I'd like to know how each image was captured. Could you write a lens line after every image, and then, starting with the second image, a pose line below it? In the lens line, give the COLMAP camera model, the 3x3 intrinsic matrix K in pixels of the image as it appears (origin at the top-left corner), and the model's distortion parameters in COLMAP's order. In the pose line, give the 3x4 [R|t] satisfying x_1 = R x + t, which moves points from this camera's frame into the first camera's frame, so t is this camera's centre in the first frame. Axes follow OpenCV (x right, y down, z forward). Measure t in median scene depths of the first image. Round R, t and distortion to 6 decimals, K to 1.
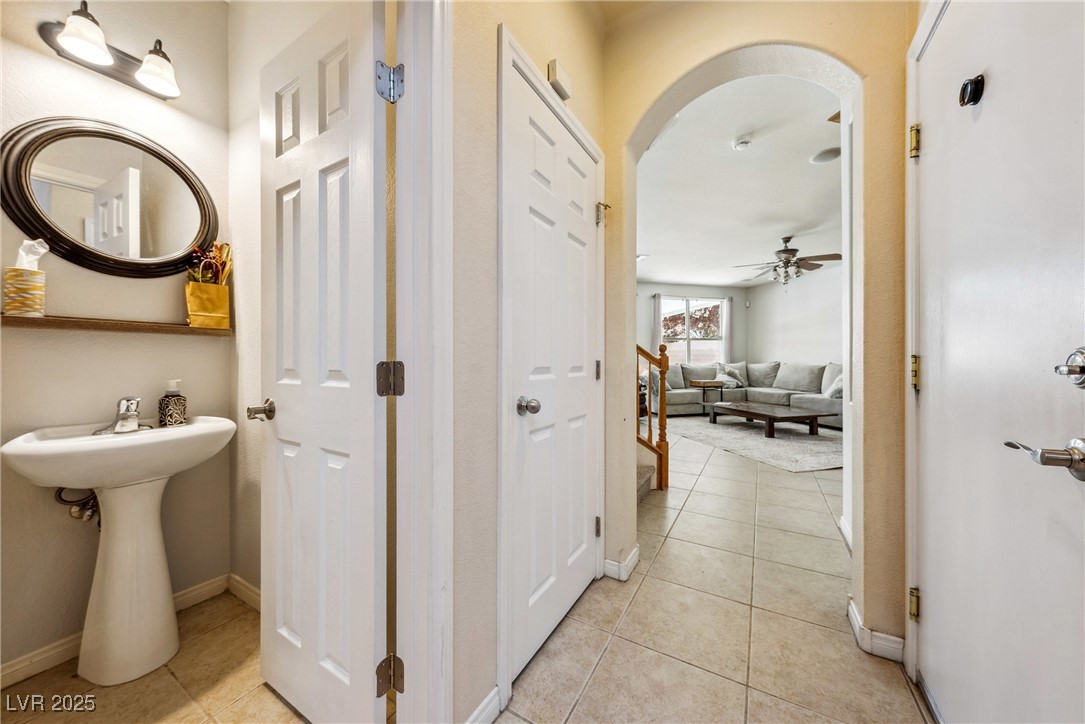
lens RADIAL K [[374.6, 0, 542.5], [0, 374.6, 362.0], [0, 0, 1]] dist [-0.024606, 0.000012]
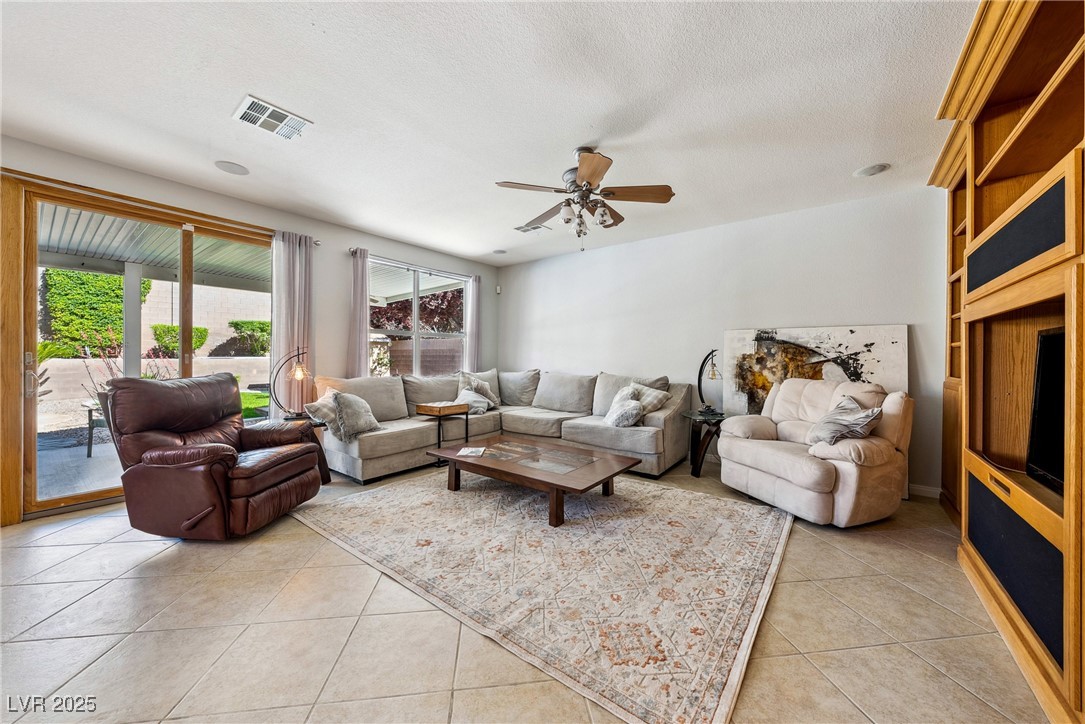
lens RADIAL K [[390.5, 0, 542.5], [0, 390.5, 362.0], [0, 0, 1]] dist [0.000362, 0.000002]
pose [[0.791054, 0.002815, 0.611740, 0.177712], [-0.002741, 0.999996, -0.001057, -0.015965], [-0.611740, -0.000841, 0.791059, 0.396464]]
